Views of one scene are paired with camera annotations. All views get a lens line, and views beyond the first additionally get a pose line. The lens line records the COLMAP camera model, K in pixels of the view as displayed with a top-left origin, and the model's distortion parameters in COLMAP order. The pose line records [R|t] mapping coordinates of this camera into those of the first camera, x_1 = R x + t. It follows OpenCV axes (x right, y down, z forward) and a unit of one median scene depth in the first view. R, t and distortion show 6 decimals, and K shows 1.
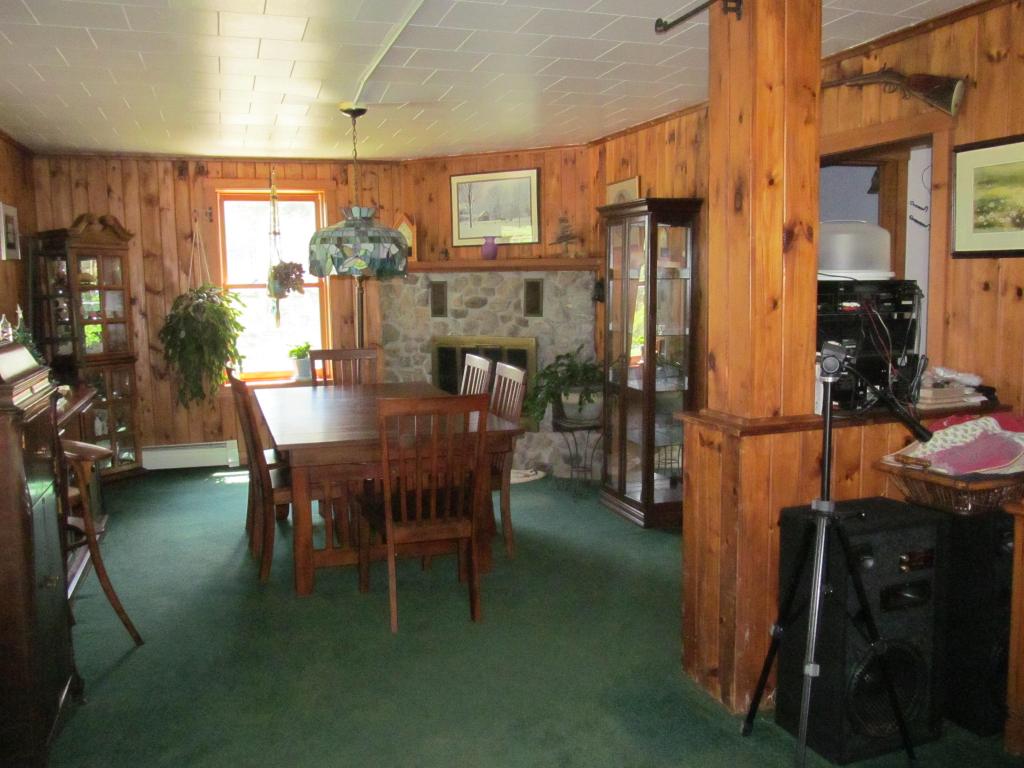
lens RADIAL K [[845.4, 0, 504.6], [0, 845.4, 385.9], [0, 0, 1]] dist [-0.058786, 0.014796]
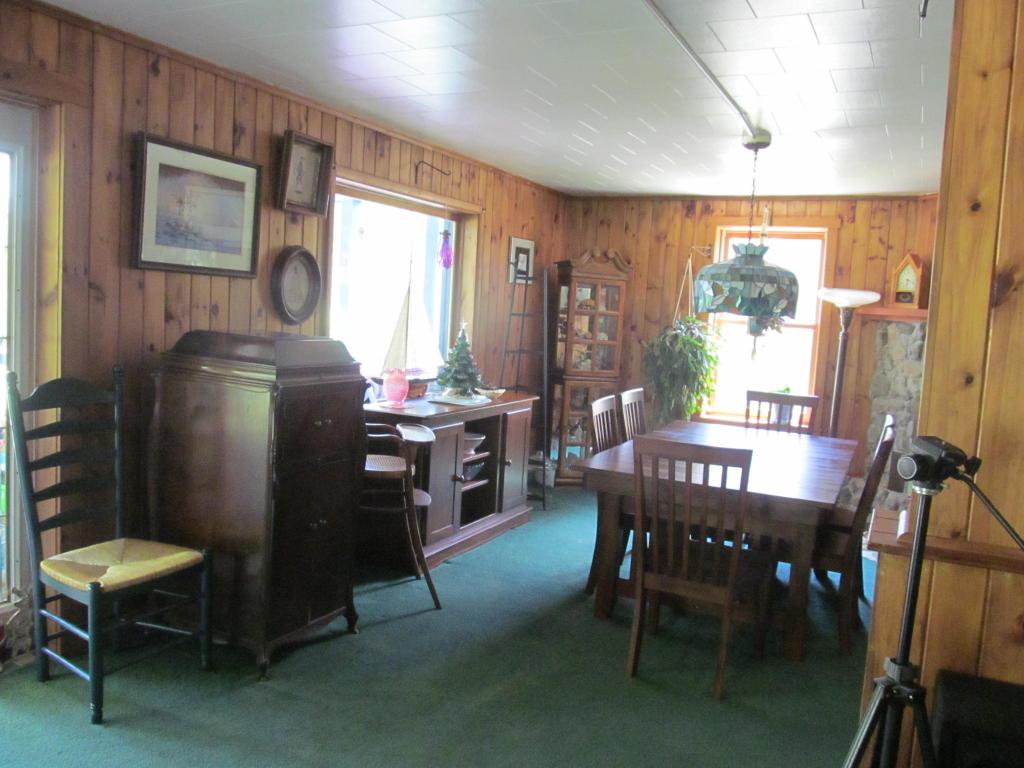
lens RADIAL K [[845.4, 0, 512.2], [0, 845.4, 383.0], [0, 0, 1]] dist [-0.058786, 0.014796]
pose [[0.708144, 0.118931, -0.695979, 0.503502], [-0.153708, 0.988038, 0.012444, -0.041564], [0.689134, 0.098165, 0.717954, 0.223683]]
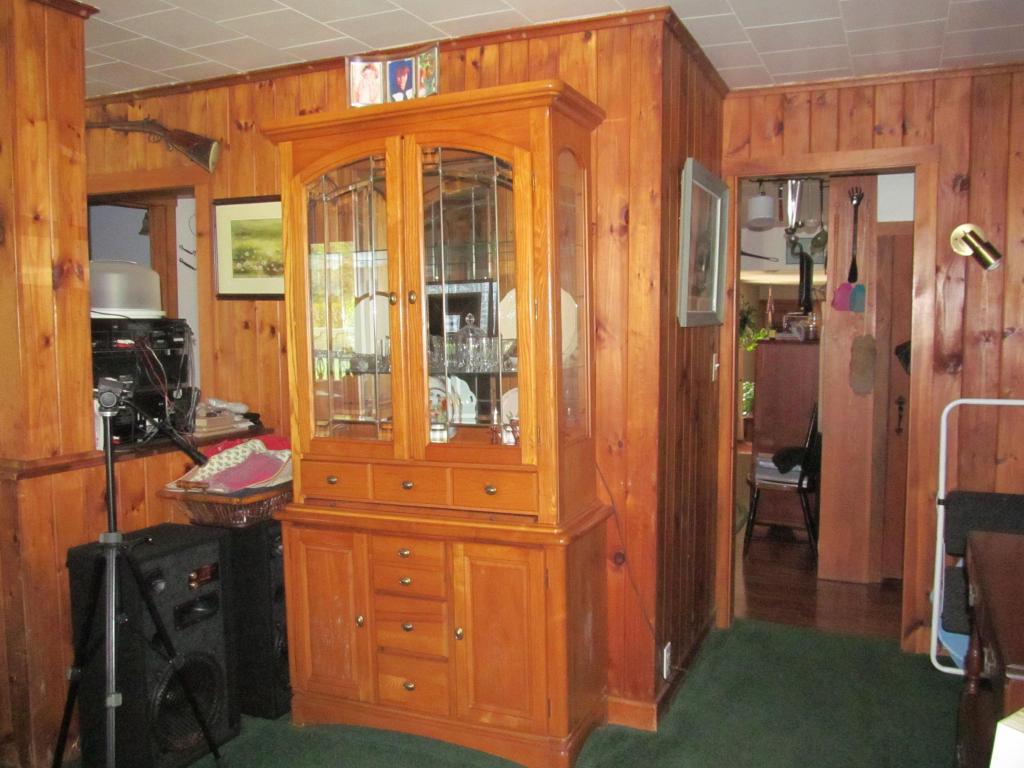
lens RADIAL K [[845.4, 0, 506.0], [0, 845.4, 393.4], [0, 0, 1]] dist [-0.058786, 0.014796]
pose [[0.687698, -0.043849, 0.724672, -0.014081], [0.071024, 0.997450, -0.007045, 0.007000], [-0.722515, 0.056314, 0.689058, -0.047430]]
